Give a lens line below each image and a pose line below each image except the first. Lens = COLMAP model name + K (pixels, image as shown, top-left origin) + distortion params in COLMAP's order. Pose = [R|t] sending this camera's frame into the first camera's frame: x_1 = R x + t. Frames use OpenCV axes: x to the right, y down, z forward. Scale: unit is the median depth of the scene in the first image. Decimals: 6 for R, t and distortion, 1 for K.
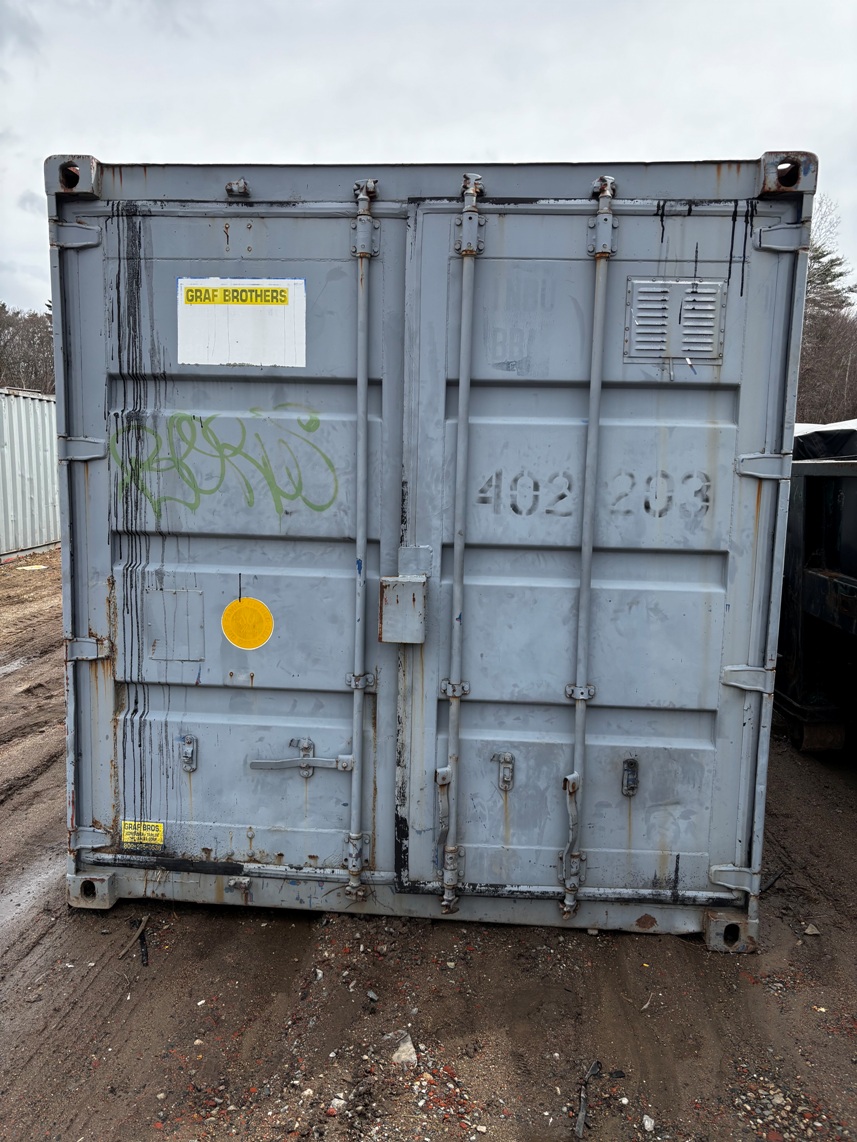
lens RADIAL K [[867.8, 0, 425.2], [0, 867.8, 570.2], [0, 0, 1]] dist [0.046506, -0.050754]
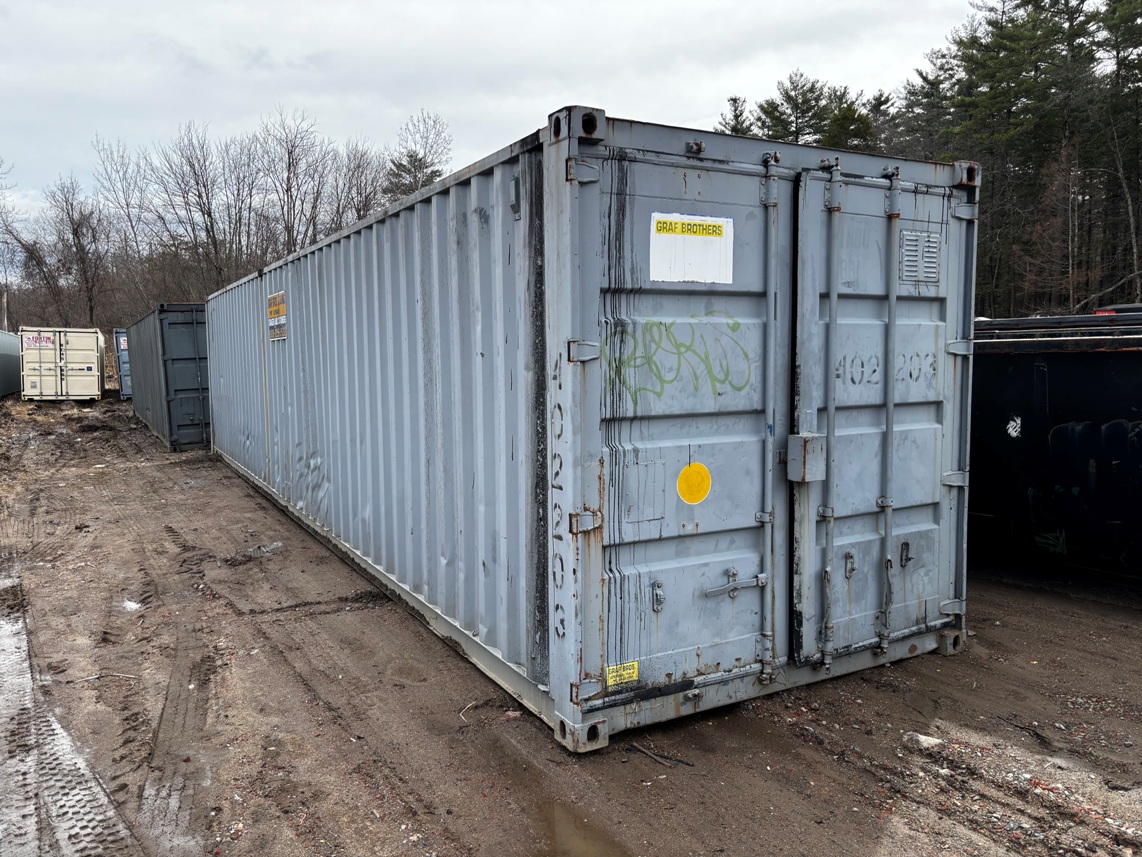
lens RADIAL K [[867.8, 0, 571.0], [0, 867.8, 428.5], [0, 0, 1]] dist [0.046506, -0.050754]
pose [[0.826855, -0.080890, 0.556568, -1.073282], [0.102718, 0.994678, -0.008038, -0.027090], [-0.552956, 0.063815, 0.830763, 0.046232]]
